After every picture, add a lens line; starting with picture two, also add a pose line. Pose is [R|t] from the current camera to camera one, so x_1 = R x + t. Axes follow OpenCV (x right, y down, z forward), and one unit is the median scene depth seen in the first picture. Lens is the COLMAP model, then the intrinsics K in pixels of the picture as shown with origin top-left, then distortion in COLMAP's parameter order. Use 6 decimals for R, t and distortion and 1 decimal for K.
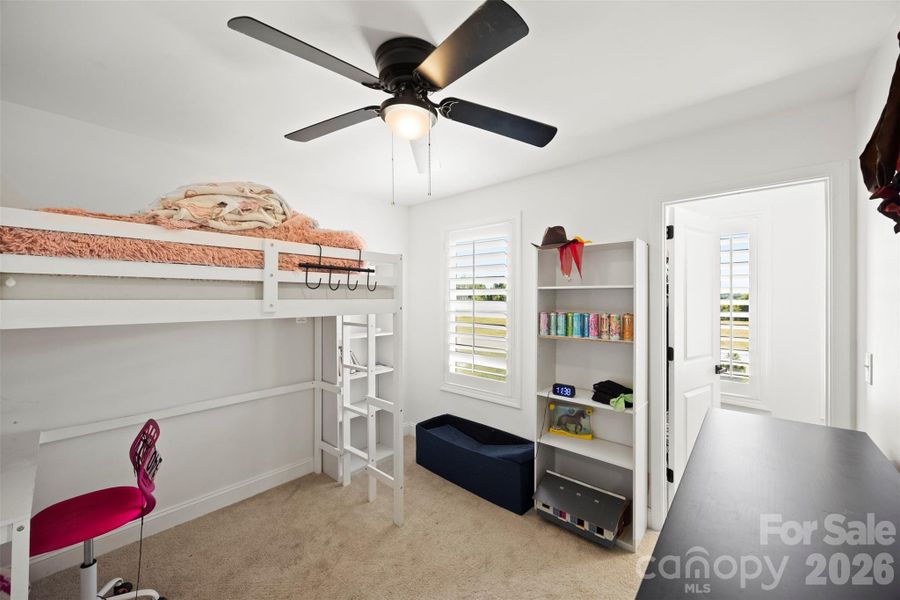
lens RADIAL K [[345.2, 0, 450.4], [0, 345.2, 296.4], [0, 0, 1]] dist [-0.000450, -0.000085]
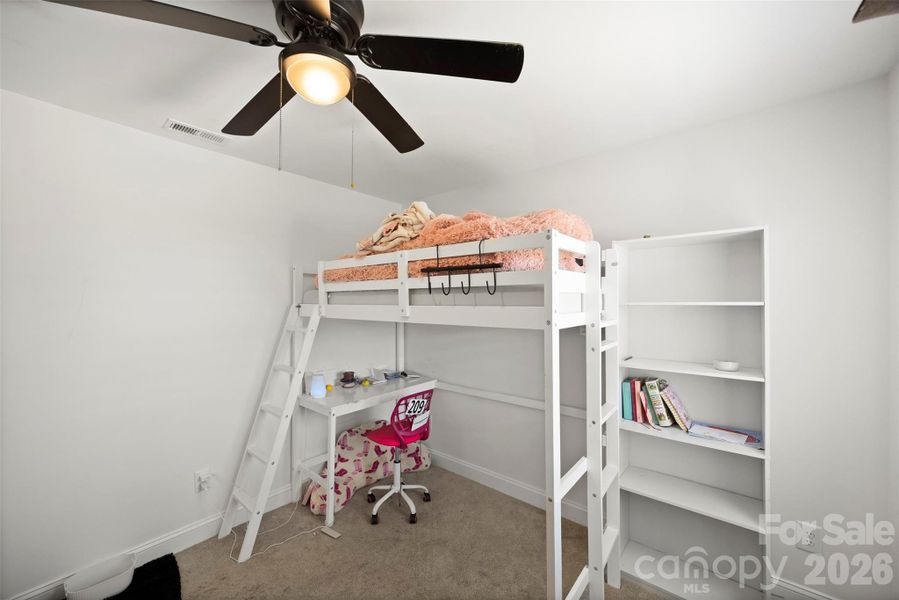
lens RADIAL K [[344.8, 0, 452.6], [0, 344.8, 303.7], [0, 0, 1]] dist [-0.000450, -0.000085]
pose [[0.028763, 0.007557, -0.999558, 0.549983], [0.007195, 0.999944, 0.007767, -0.002865], [0.999560, -0.007416, 0.028707, 1.049107]]
